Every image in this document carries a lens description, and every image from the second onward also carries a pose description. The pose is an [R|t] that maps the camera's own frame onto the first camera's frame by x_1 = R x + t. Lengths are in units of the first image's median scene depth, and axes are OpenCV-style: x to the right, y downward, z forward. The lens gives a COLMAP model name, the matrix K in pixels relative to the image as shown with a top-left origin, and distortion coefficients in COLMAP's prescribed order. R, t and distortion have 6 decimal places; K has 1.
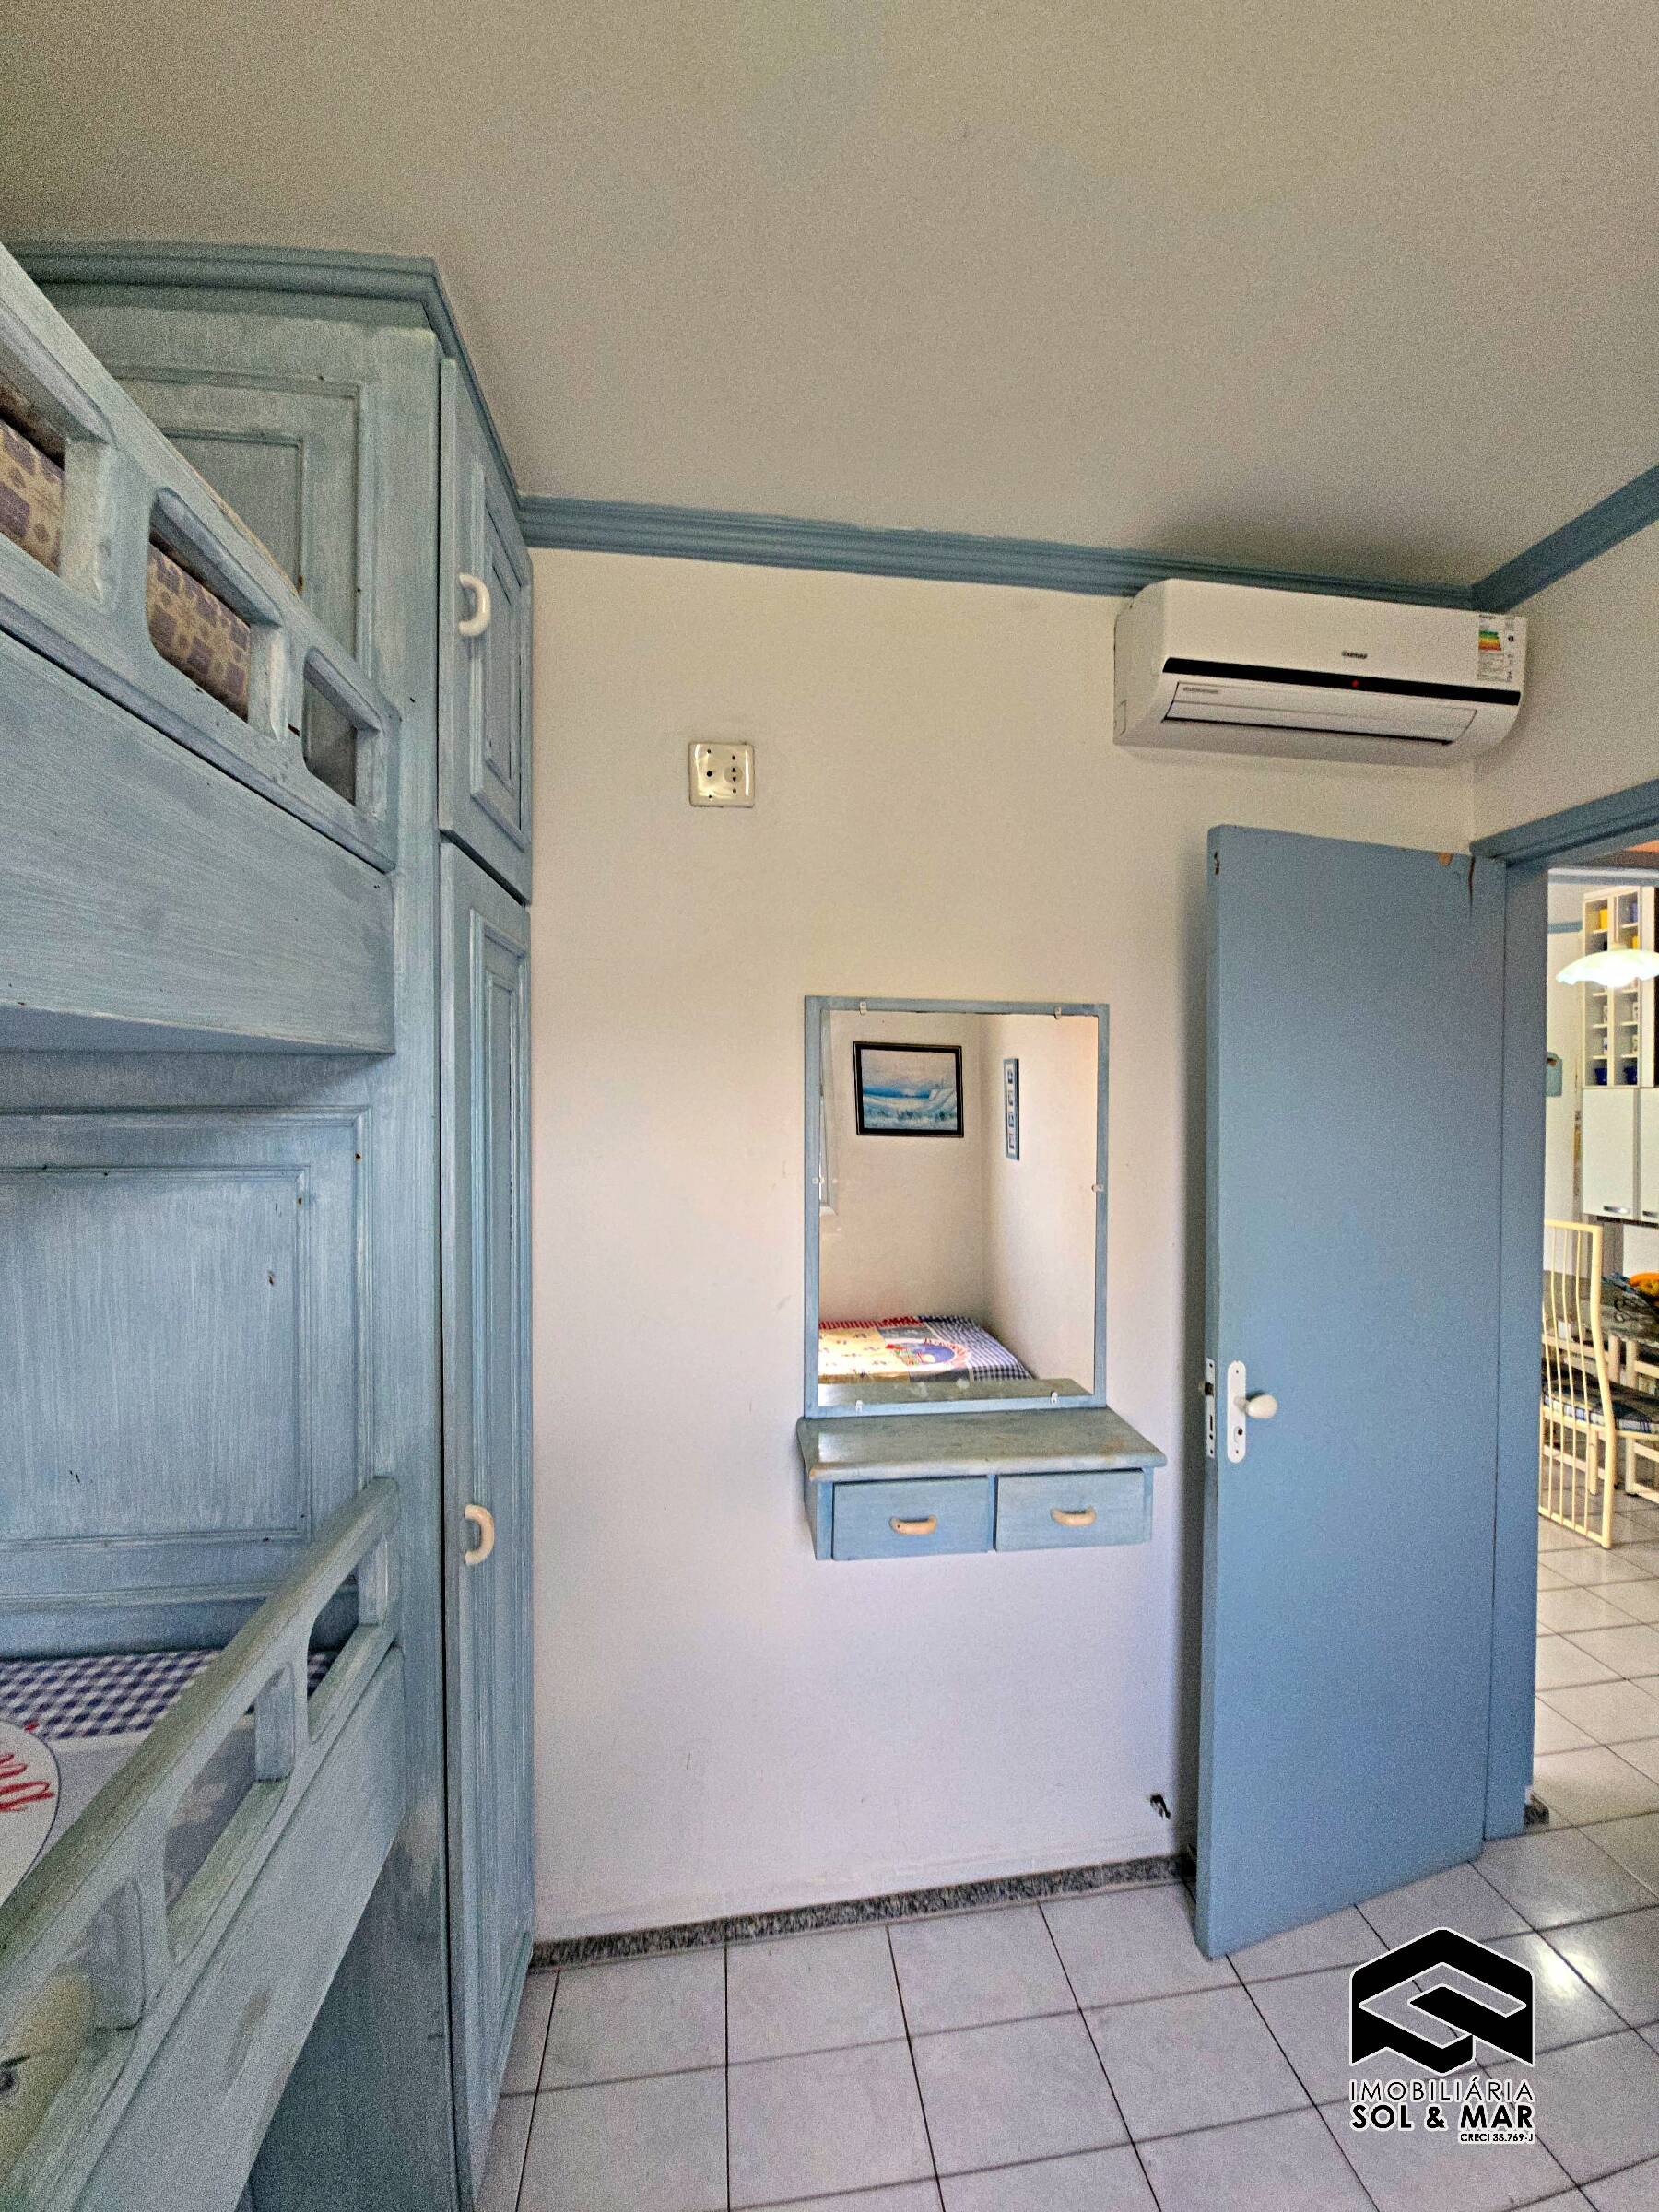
lens RADIAL K [[882.7, 0, 837.7], [0, 882.7, 1108.1], [0, 0, 1]] dist [-0.009921, -0.004967]
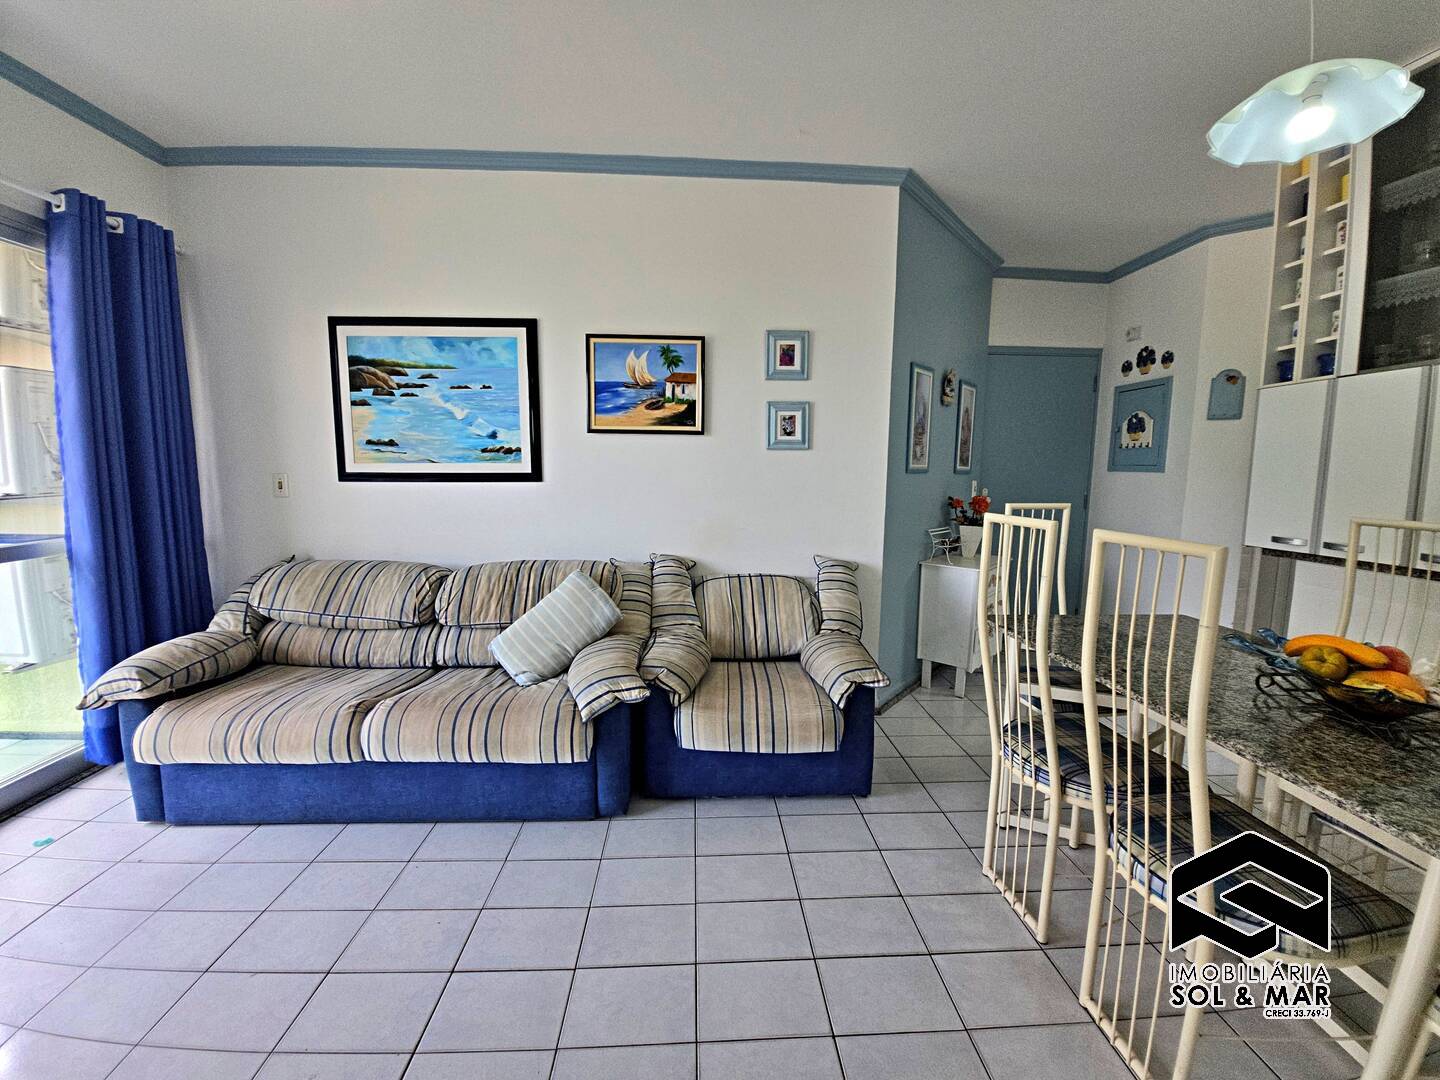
lens RADIAL K [[574.6, 0, 718.1], [0, 574.6, 528.7], [0, 0, 1]] dist [-0.009921, -0.004967]
pose [[0.996373, 0.025327, -0.081239, 0.424741], [-0.017829, 0.995625, 0.091725, 0.068520], [0.083207, -0.089944, 0.992465, 0.455563]]
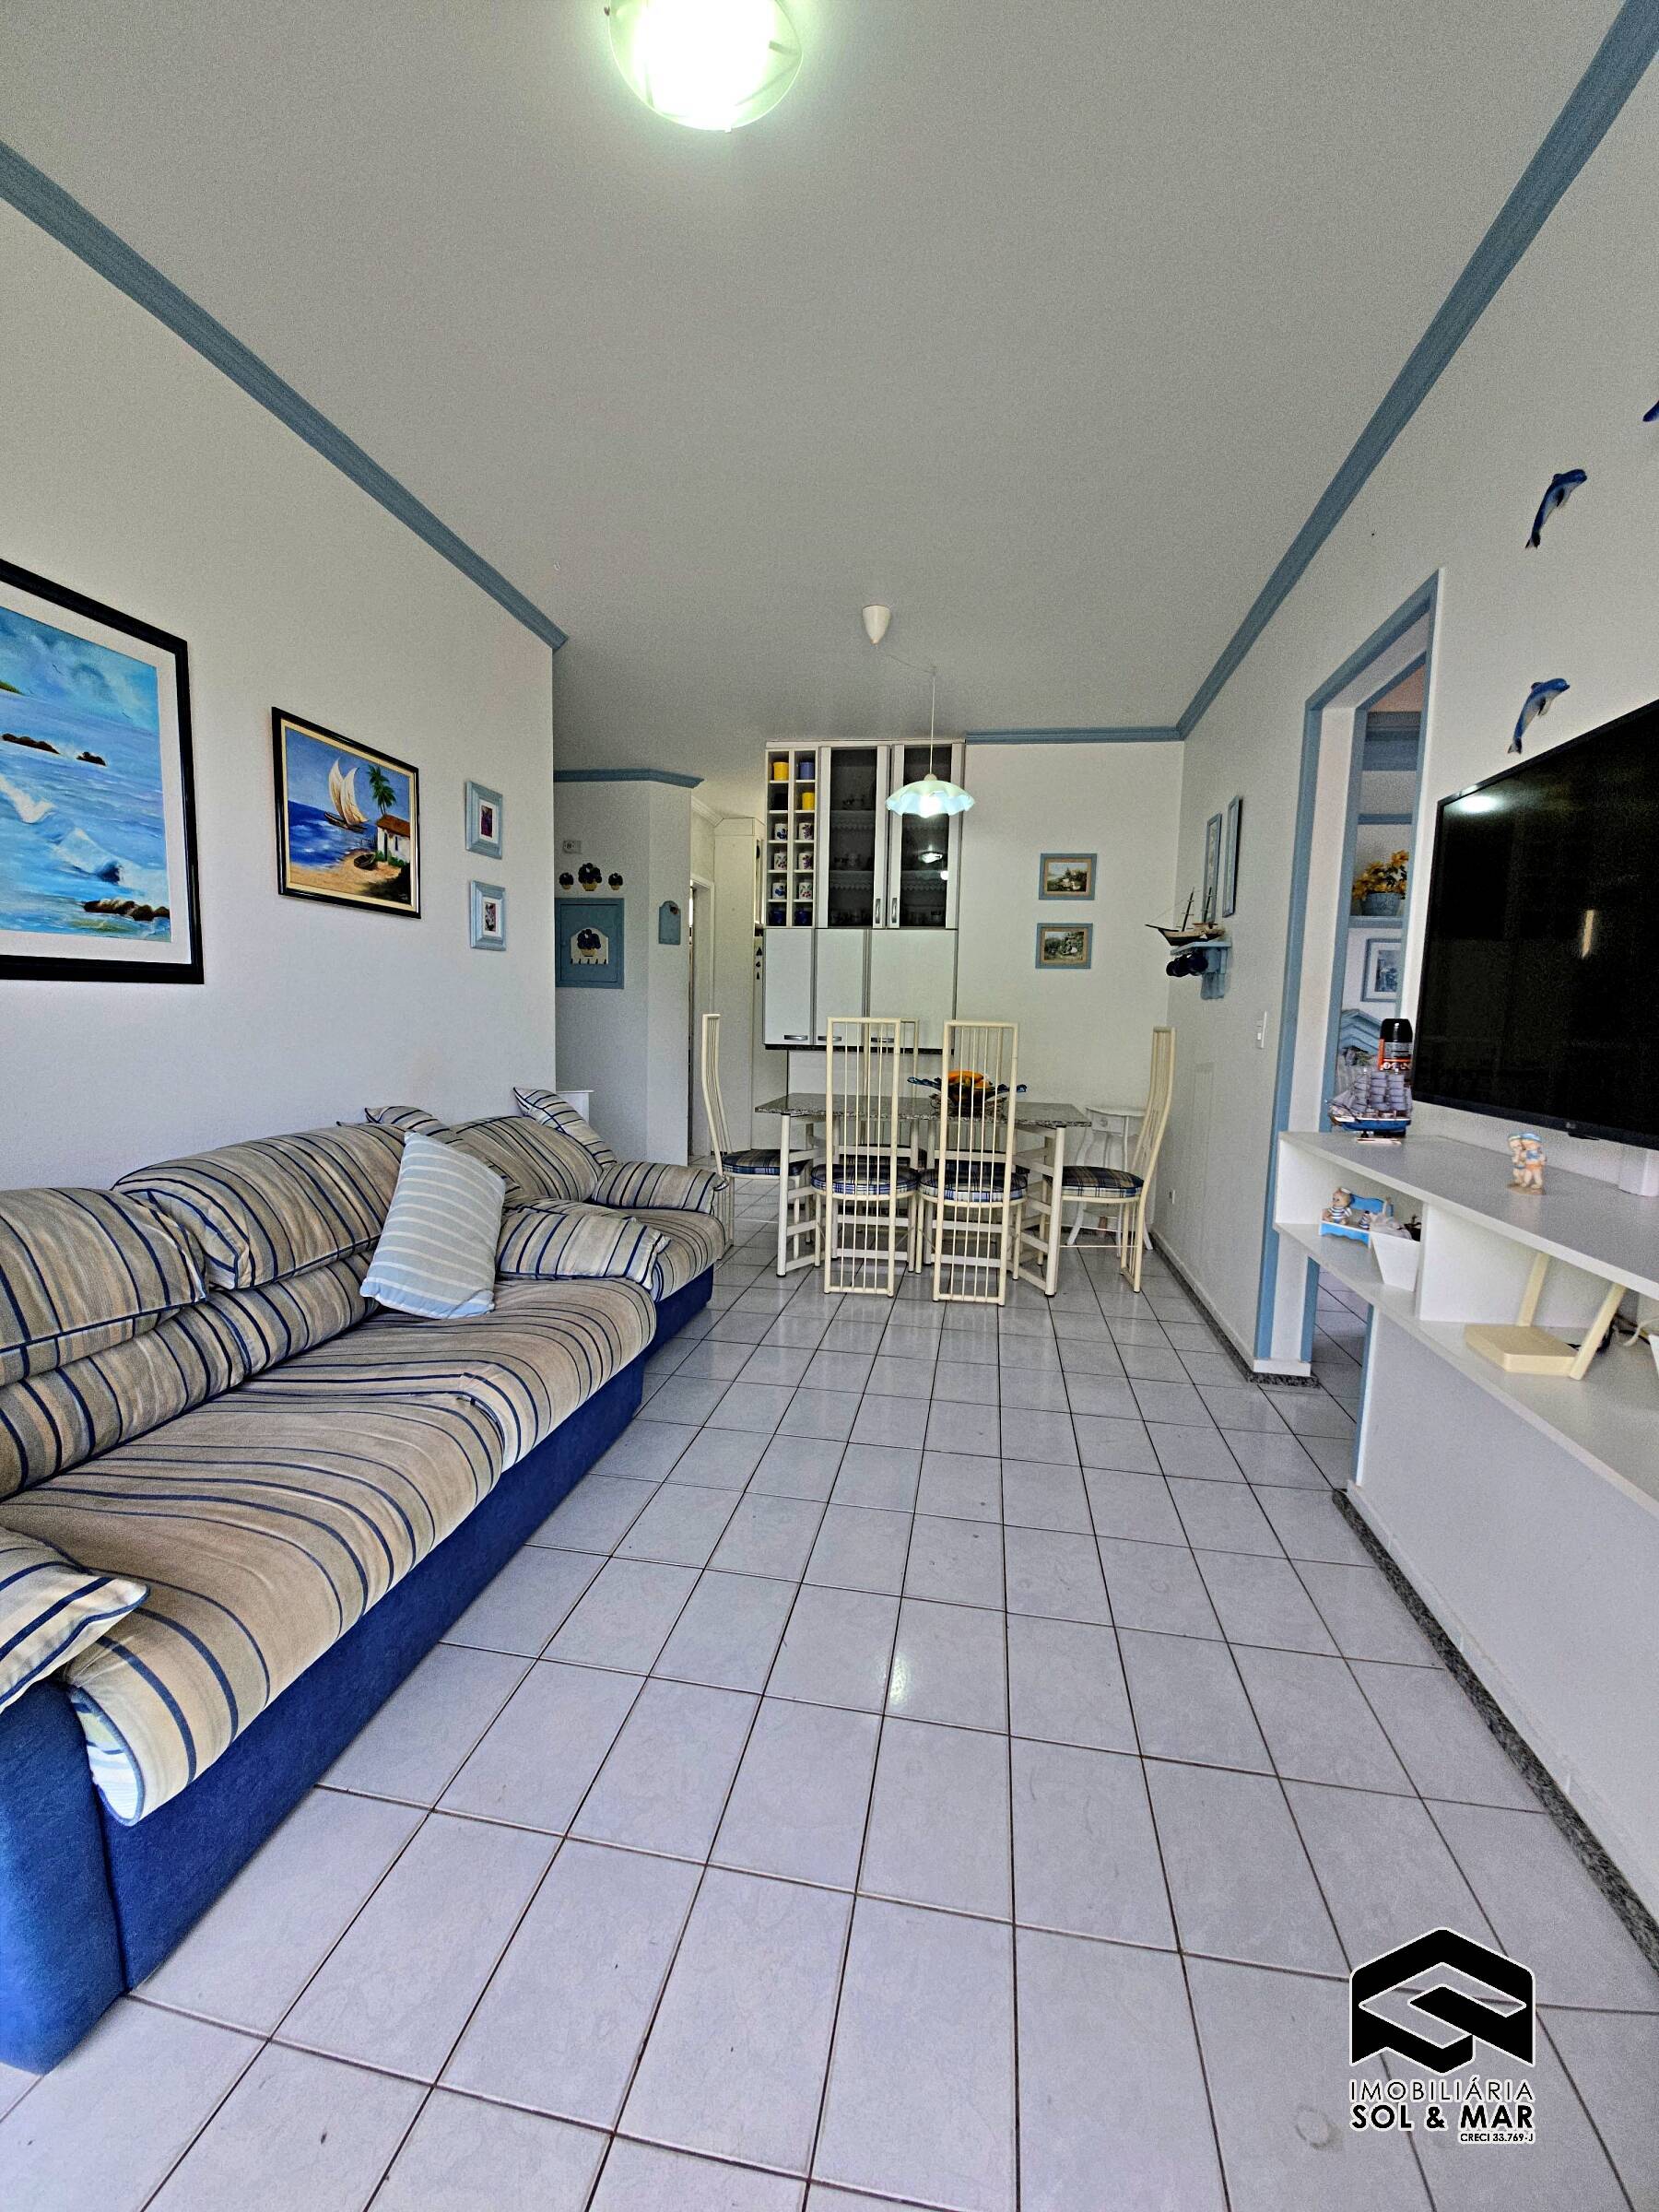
lens RADIAL K [[882.7, 0, 827.2], [0, 882.7, 1110.4], [0, 0, 1]] dist [-0.009921, -0.004967]
pose [[0.303159, -0.091840, 0.948504, -0.186672], [-0.017258, 0.994653, 0.101824, 0.092943], [-0.952784, -0.047239, 0.299953, 0.613677]]
